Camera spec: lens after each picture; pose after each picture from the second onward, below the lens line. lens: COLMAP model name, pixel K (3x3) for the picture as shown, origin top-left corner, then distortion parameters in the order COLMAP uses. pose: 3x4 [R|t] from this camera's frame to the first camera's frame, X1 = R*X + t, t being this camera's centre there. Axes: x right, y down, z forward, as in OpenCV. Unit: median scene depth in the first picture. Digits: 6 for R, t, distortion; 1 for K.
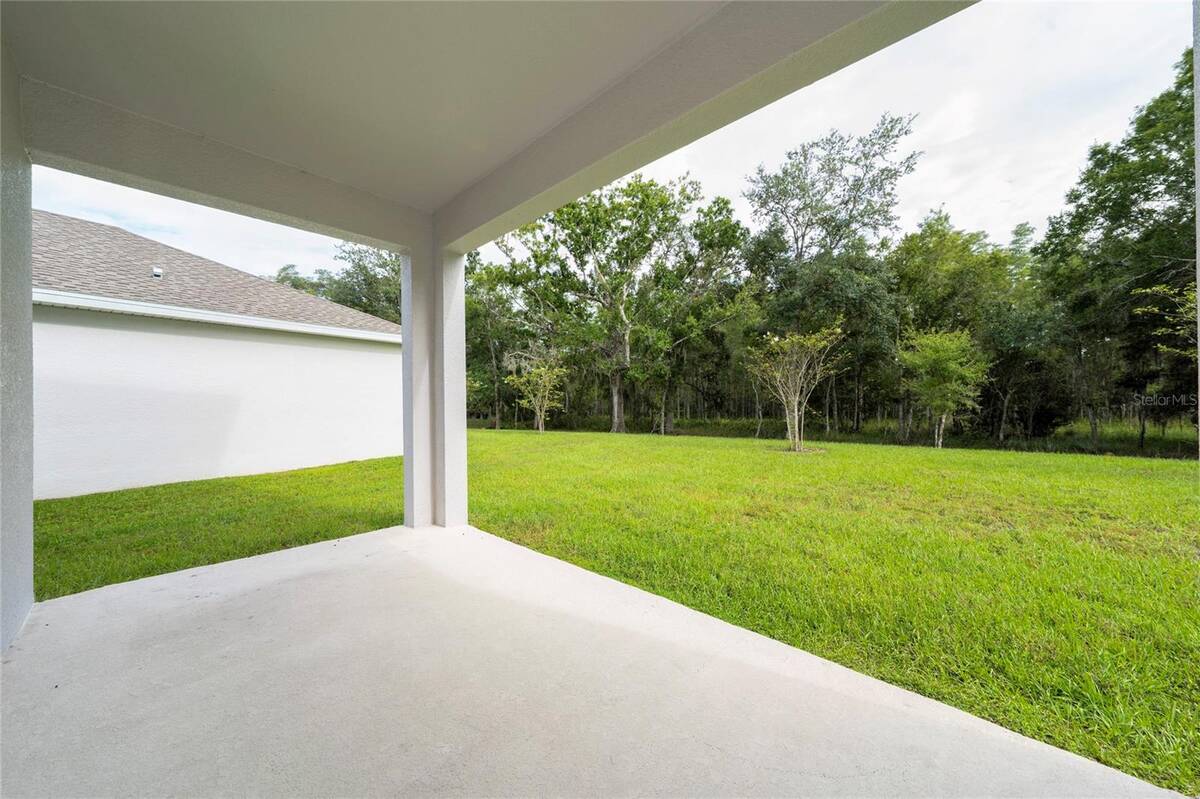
lens RADIAL K [[408.6, 0, 597.4], [0, 408.6, 405.1], [0, 0, 1]] dist [-0.003760, 0.000226]
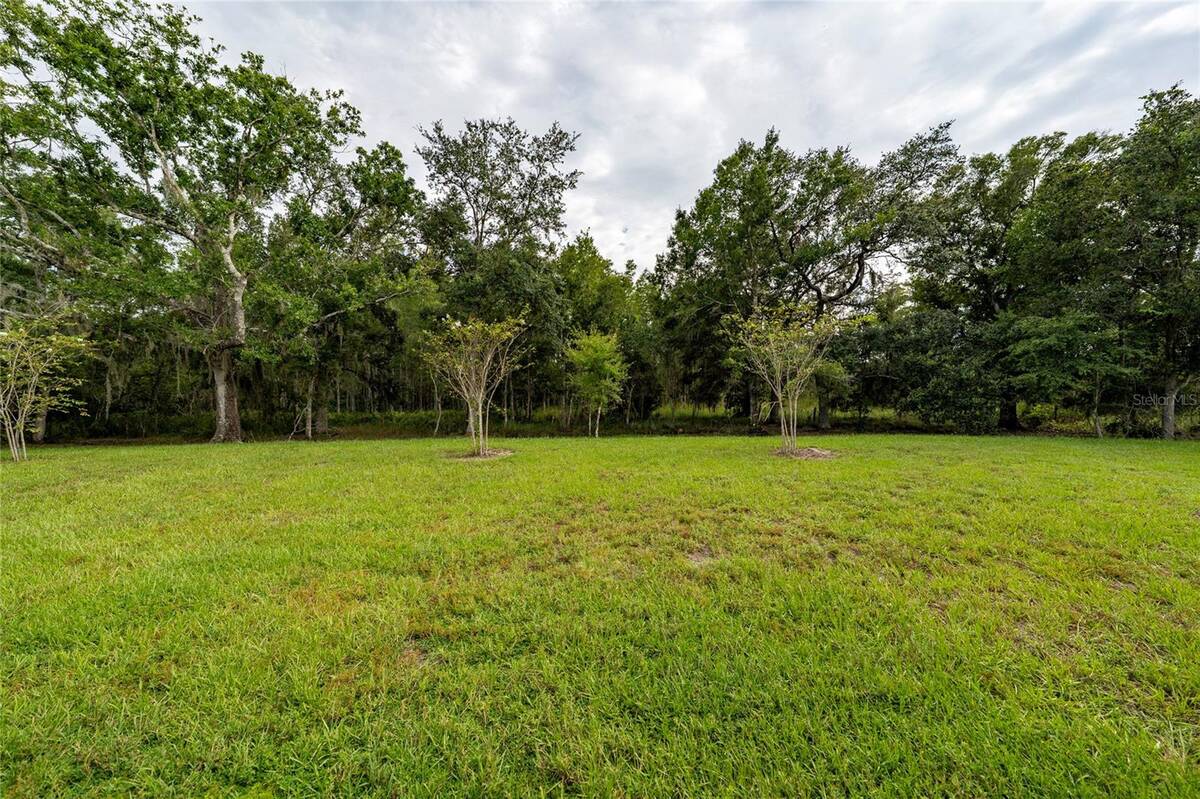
lens RADIAL K [[408.6, 0, 600.1], [0, 408.6, 399.5], [0, 0, 1]] dist [-0.003760, 0.000226]
pose [[0.729253, -0.014247, 0.684096, 0.045709], [0.000438, 0.999793, 0.020355, -0.014420], [-0.684244, -0.014544, 0.729108, 0.111775]]
